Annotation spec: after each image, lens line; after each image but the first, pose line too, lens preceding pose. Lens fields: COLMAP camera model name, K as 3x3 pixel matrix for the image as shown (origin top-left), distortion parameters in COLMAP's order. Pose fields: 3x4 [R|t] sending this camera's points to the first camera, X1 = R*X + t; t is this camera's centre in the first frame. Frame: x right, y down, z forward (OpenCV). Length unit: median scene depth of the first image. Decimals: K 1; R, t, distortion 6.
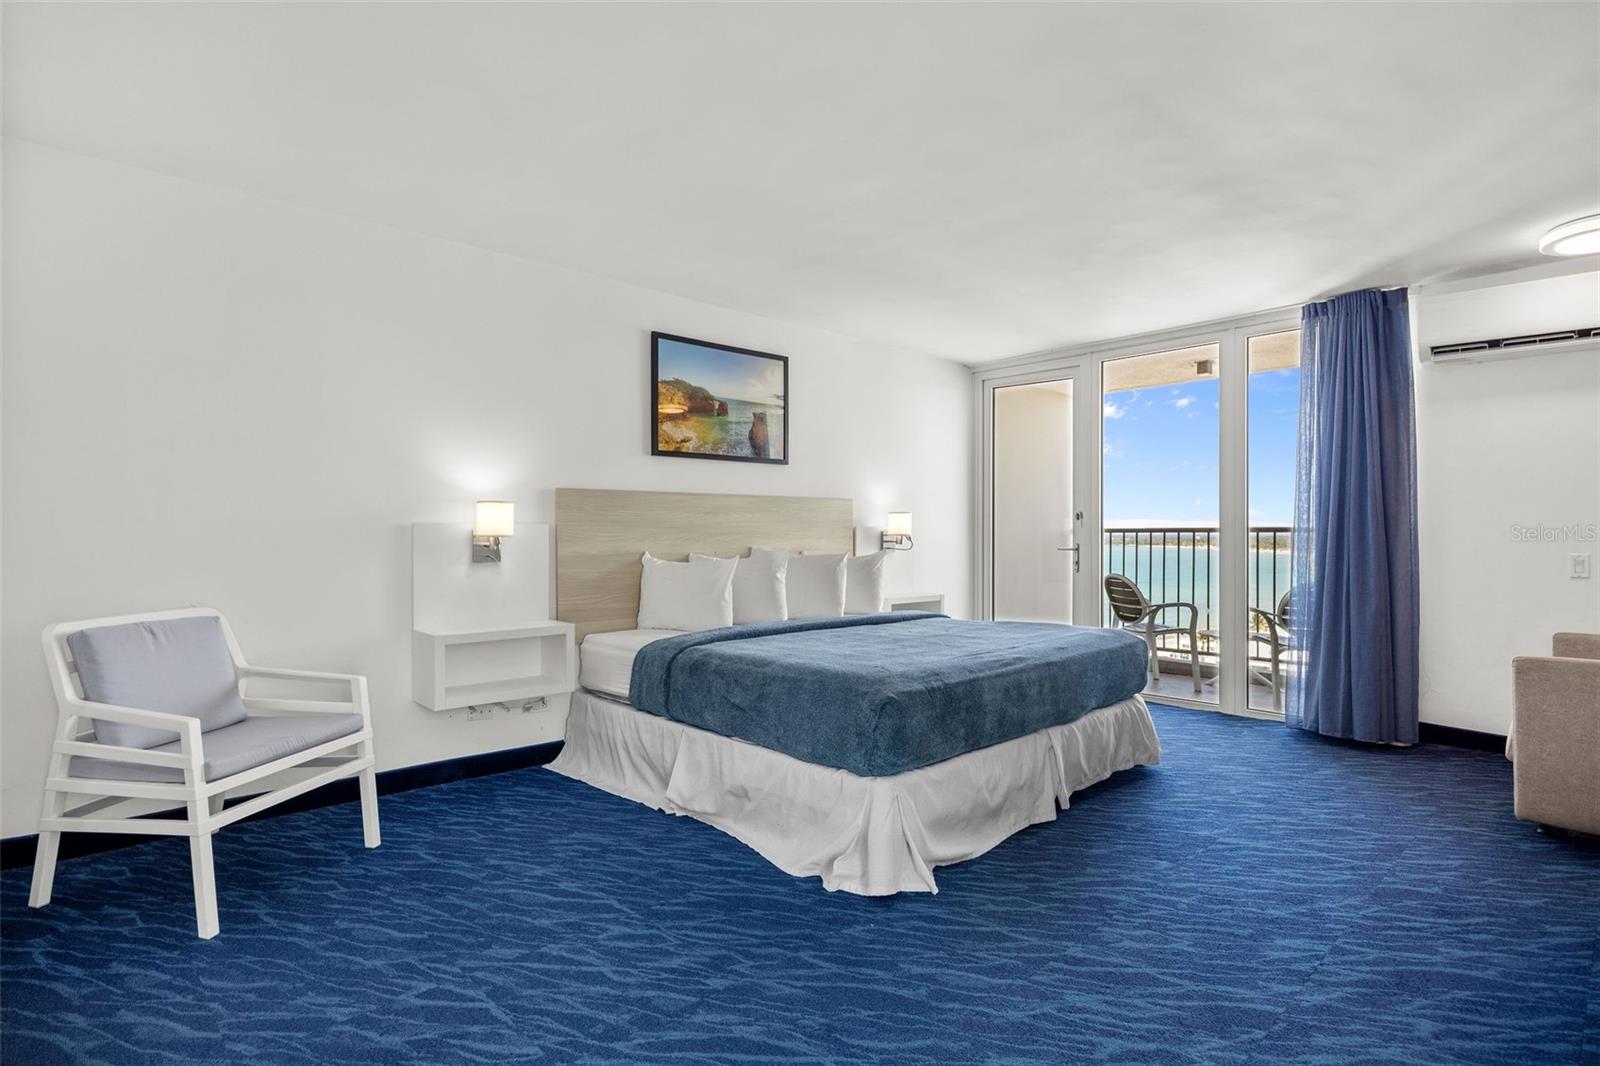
lens RADIAL K [[817.3, 0, 807.8], [0, 817.3, 527.2], [0, 0, 1]] dist [-0.000473, 0.000537]
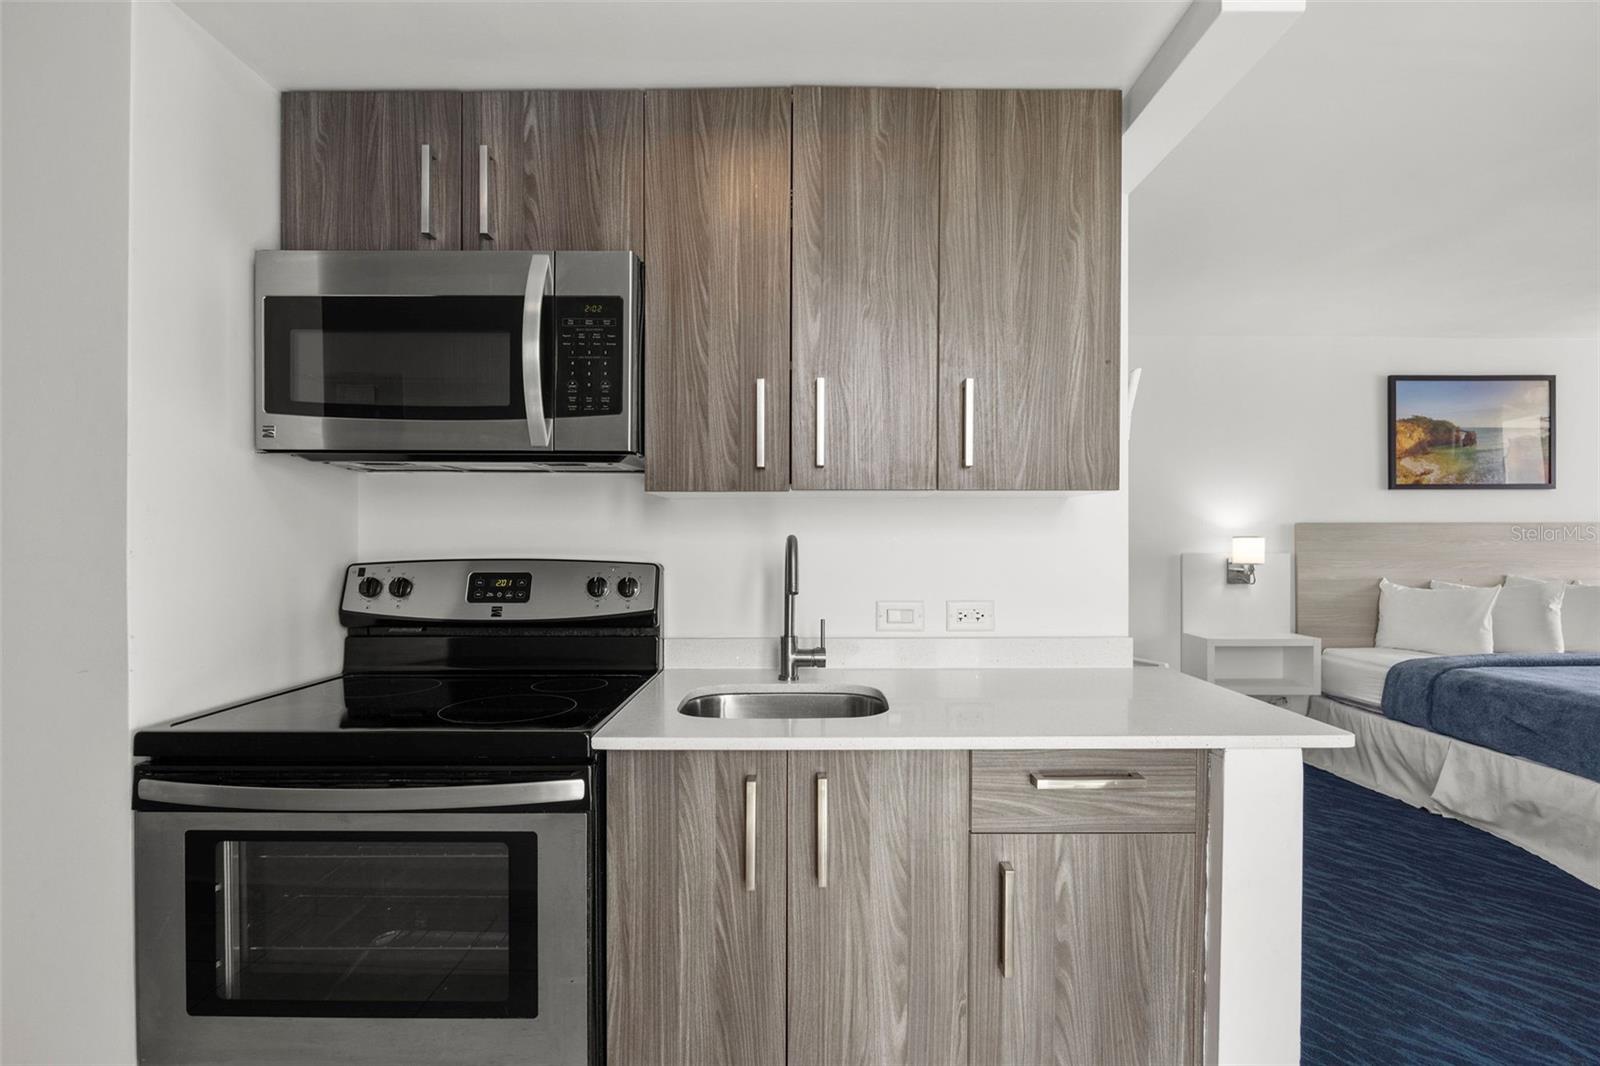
lens RADIAL K [[750.3, 0, 794.8], [0, 750.3, 544.4], [0, 0, 1]] dist [-0.013011, -0.000178]
pose [[0.717978, 0.002151, -0.696063, -0.073324], [0.003254, 0.999974, 0.006446, -0.025168], [0.696058, -0.006893, 0.717952, -0.280208]]
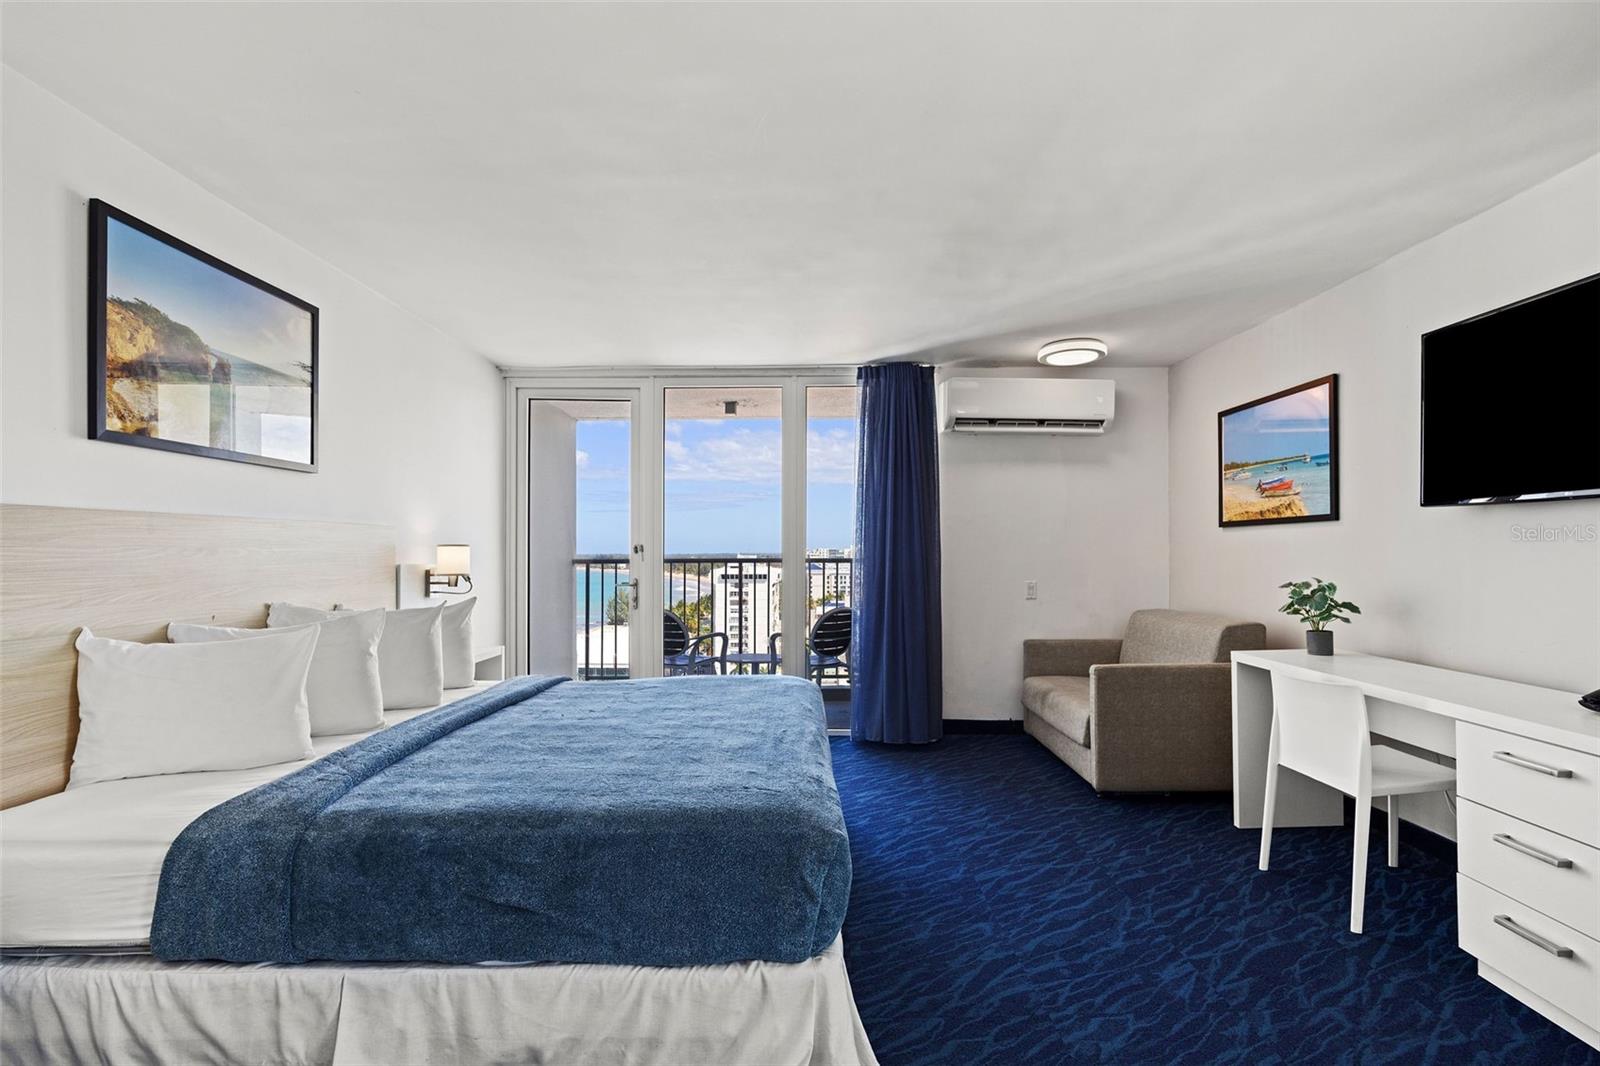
lens RADIAL K [[766.2, 0, 804.8], [0, 766.2, 548.7], [0, 0, 1]] dist [-0.008451, 0.000121]
pose [[0.685360, 0.001157, 0.728203, -0.245540], [-0.002715, 0.999996, 0.000967, -0.021598], [-0.728199, -0.002640, 0.685361, 0.365703]]
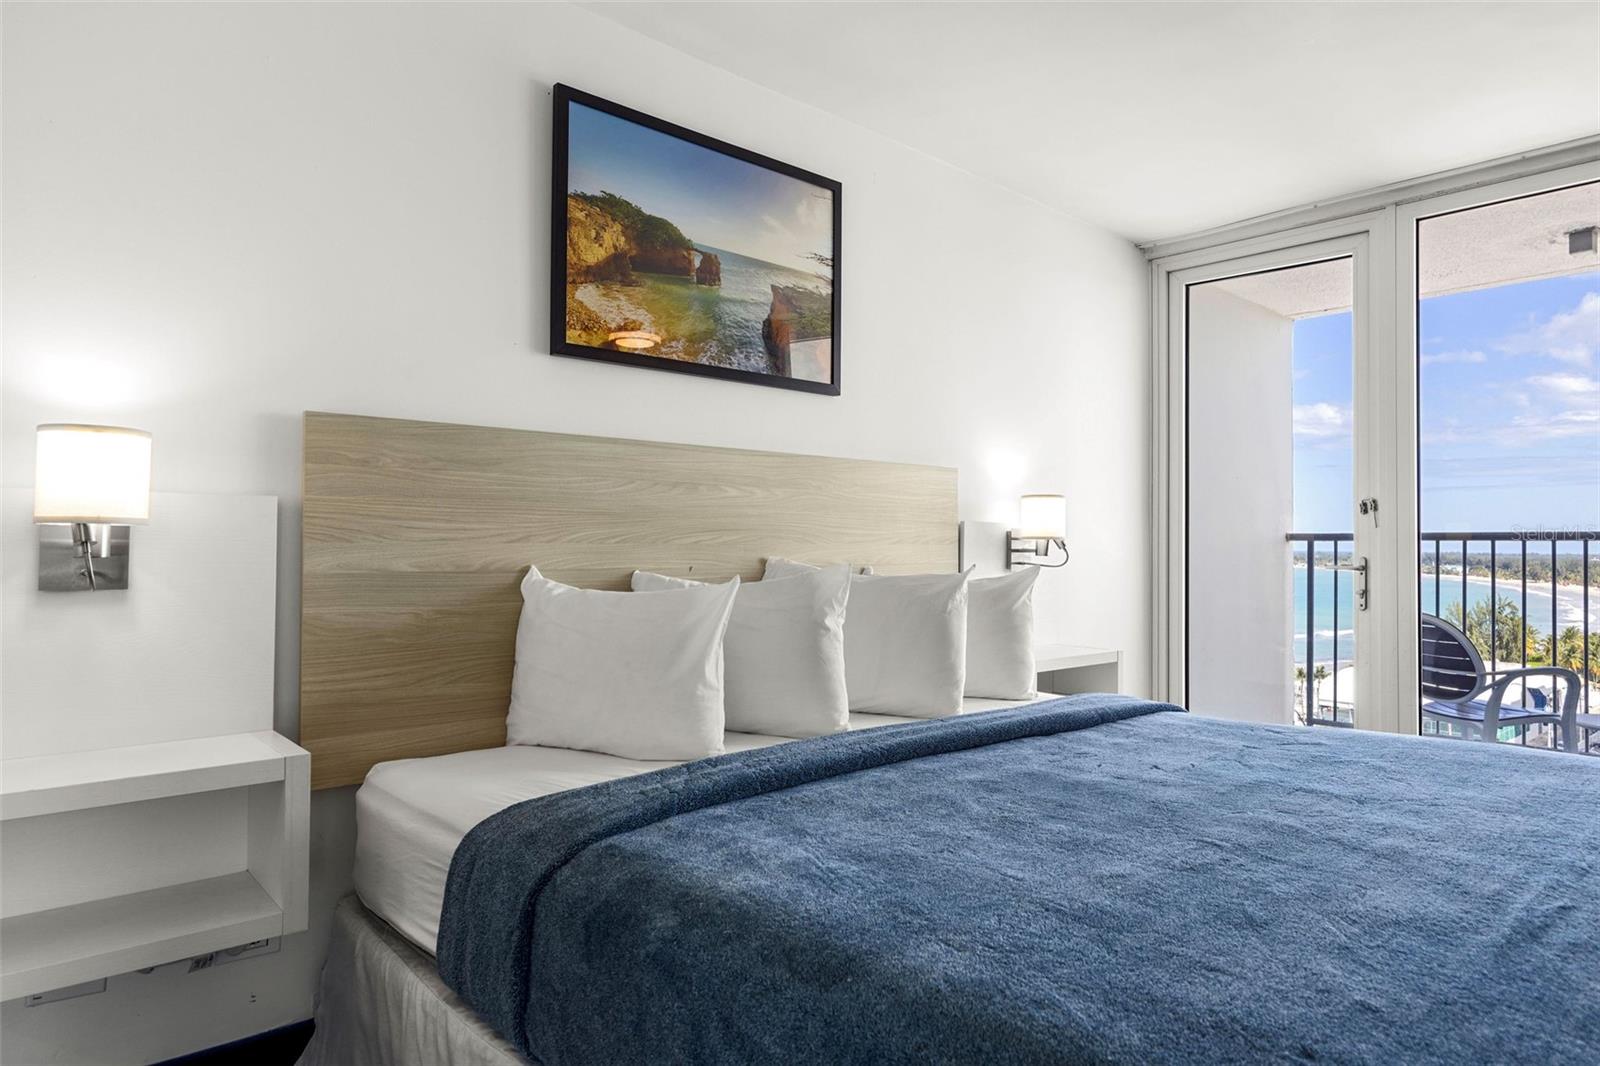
lens RADIAL K [[966.9, 0, 804.0], [0, 966.9, 519.2], [0, 0, 1]] dist [-0.007525, -0.000444]
pose [[0.999801, 0.007267, -0.018560, -0.041910], [-0.007638, 0.999772, -0.019964, 0.014377], [0.018411, 0.020102, 0.999628, 0.496904]]
